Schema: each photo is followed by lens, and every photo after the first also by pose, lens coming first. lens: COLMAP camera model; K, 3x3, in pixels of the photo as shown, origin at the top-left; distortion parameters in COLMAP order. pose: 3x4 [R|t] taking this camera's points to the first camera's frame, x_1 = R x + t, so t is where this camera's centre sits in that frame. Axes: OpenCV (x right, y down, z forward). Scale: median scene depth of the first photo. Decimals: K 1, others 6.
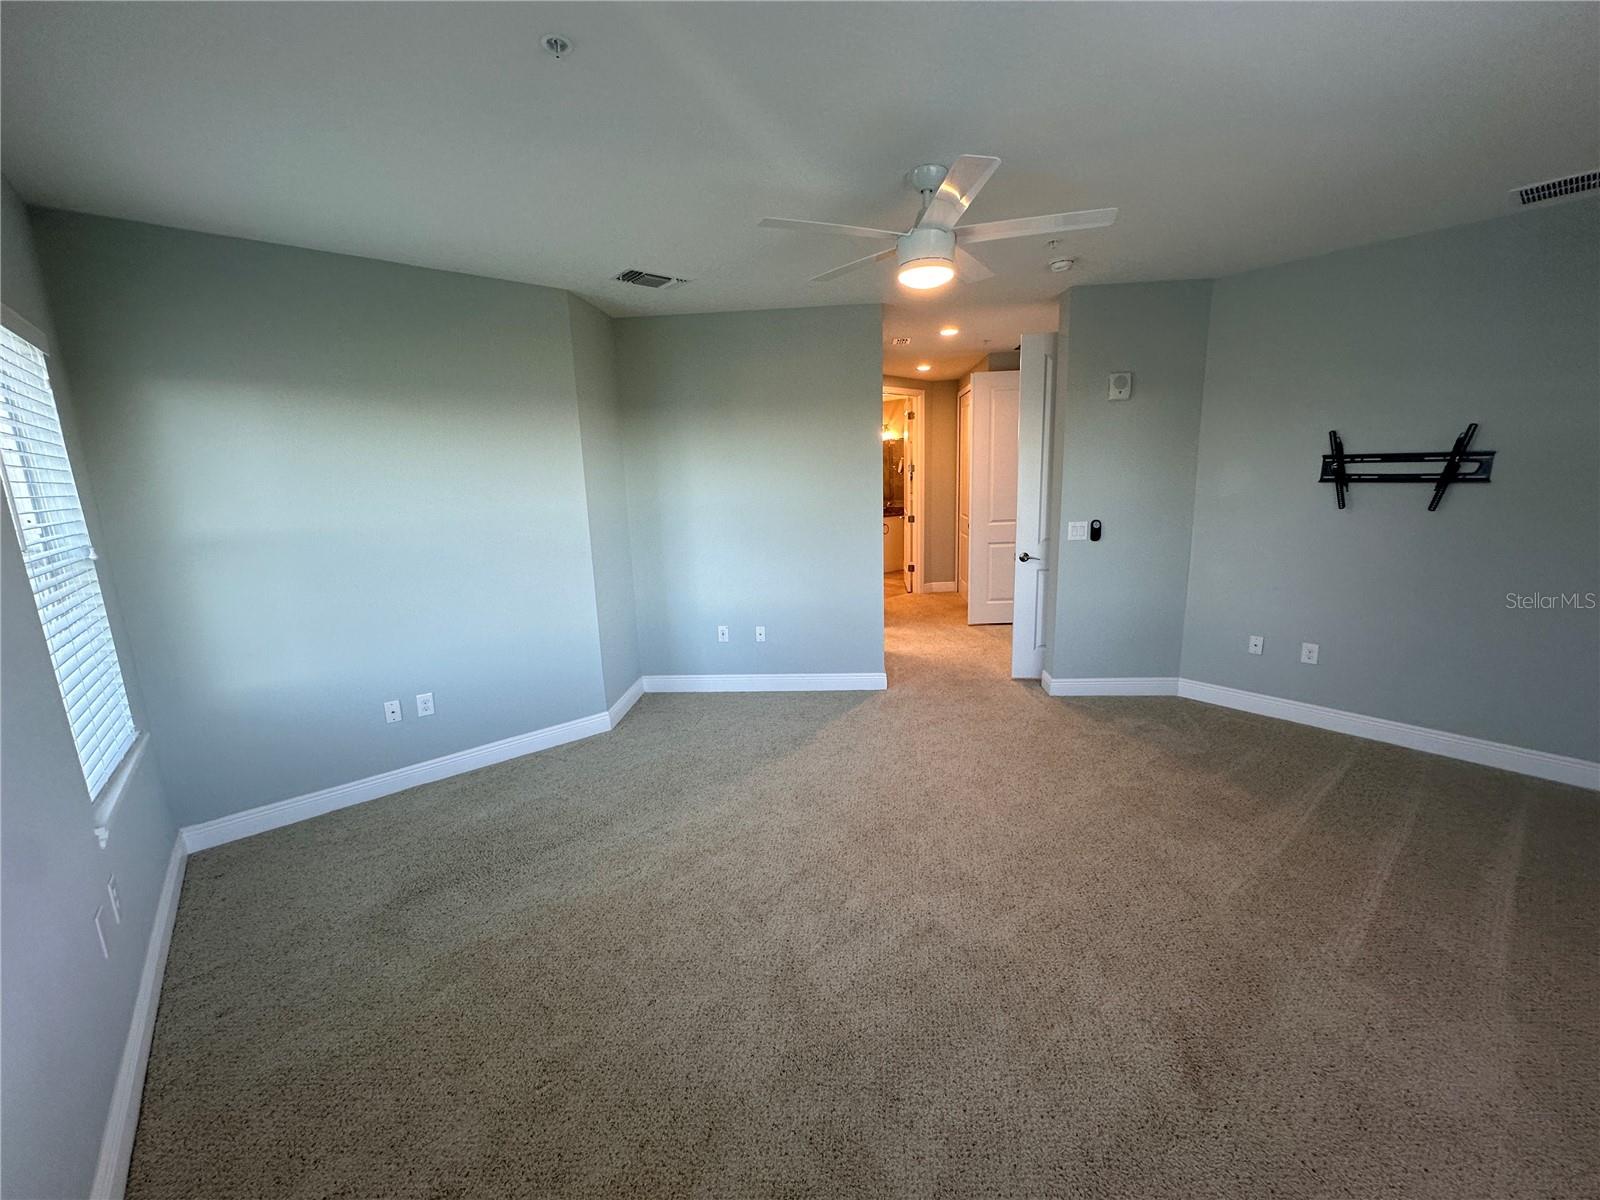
lens RADIAL K [[636.8, 0, 795.2], [0, 636.8, 598.3], [0, 0, 1]] dist [-0.004576, 0.001163]
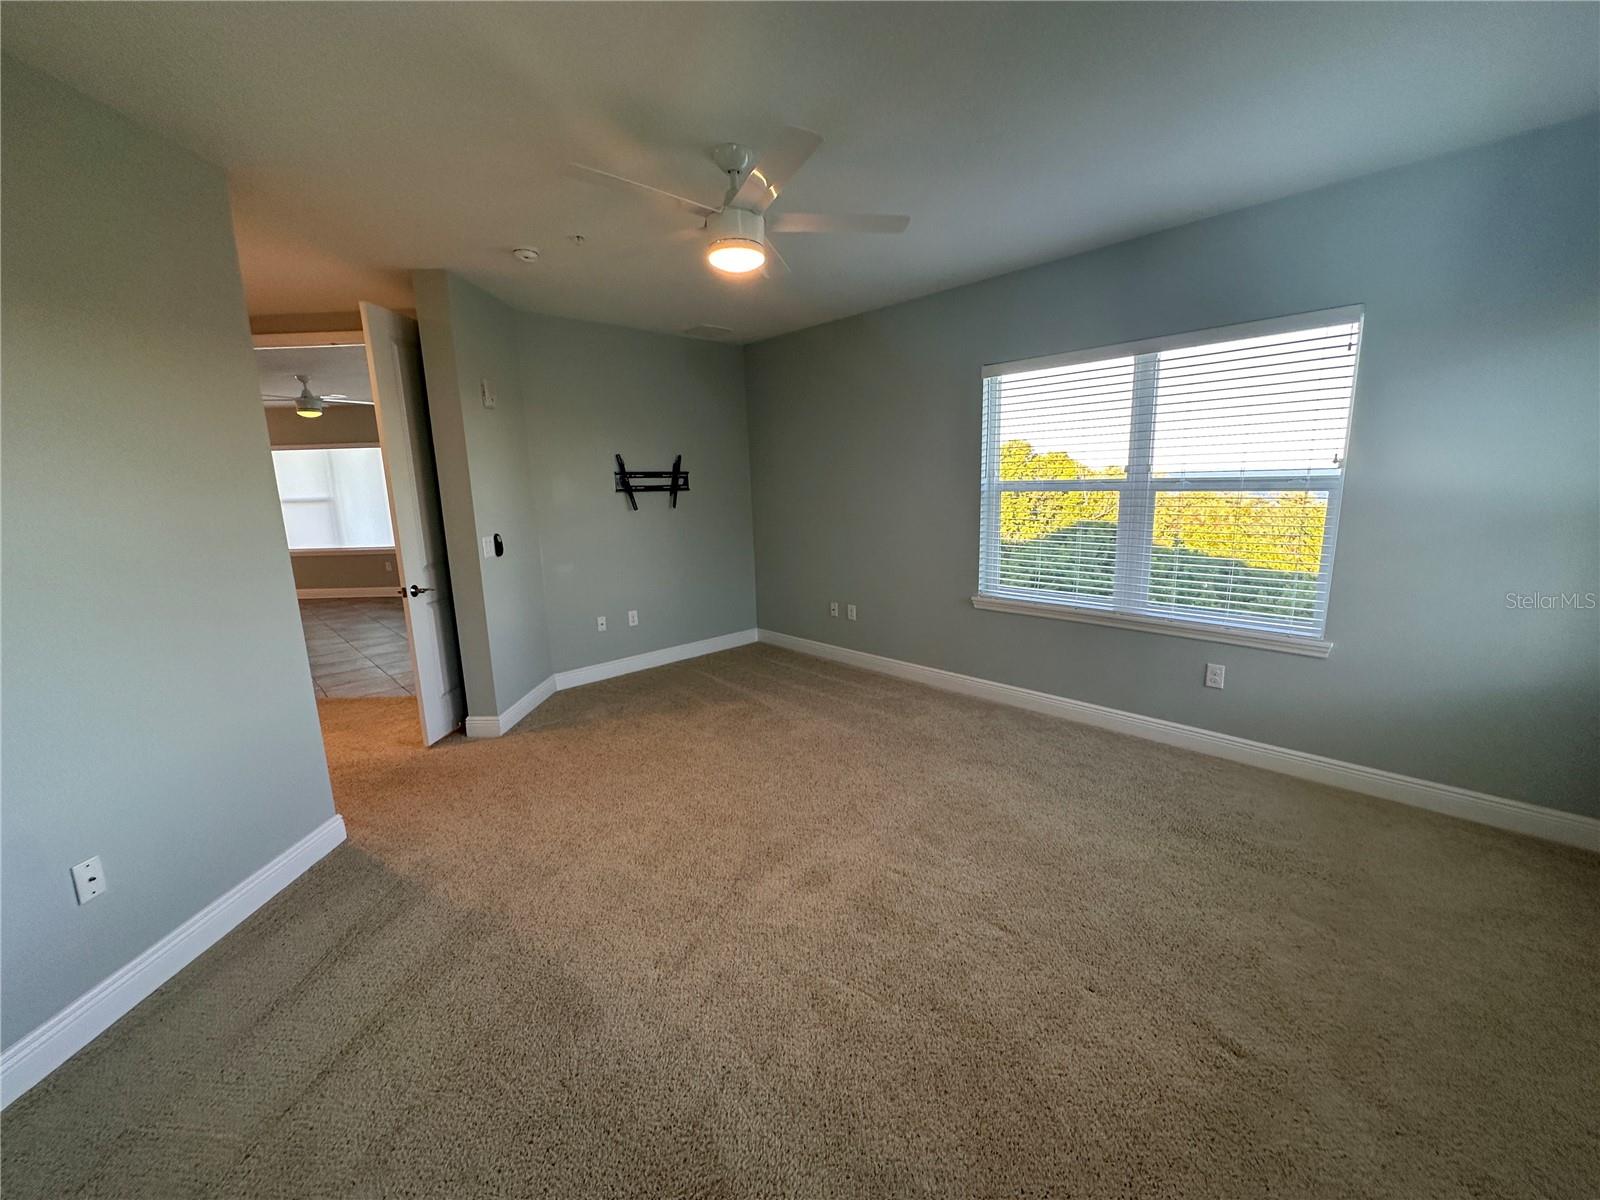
lens RADIAL K [[636.8, 0, 792.8], [0, 636.8, 598.1], [0, 0, 1]] dist [-0.004576, 0.001163]
pose [[-0.059712, -0.147048, 0.987325, -0.586285], [0.226155, 0.961378, 0.156861, -0.096760], [-0.972259, 0.232655, -0.024150, 0.747454]]
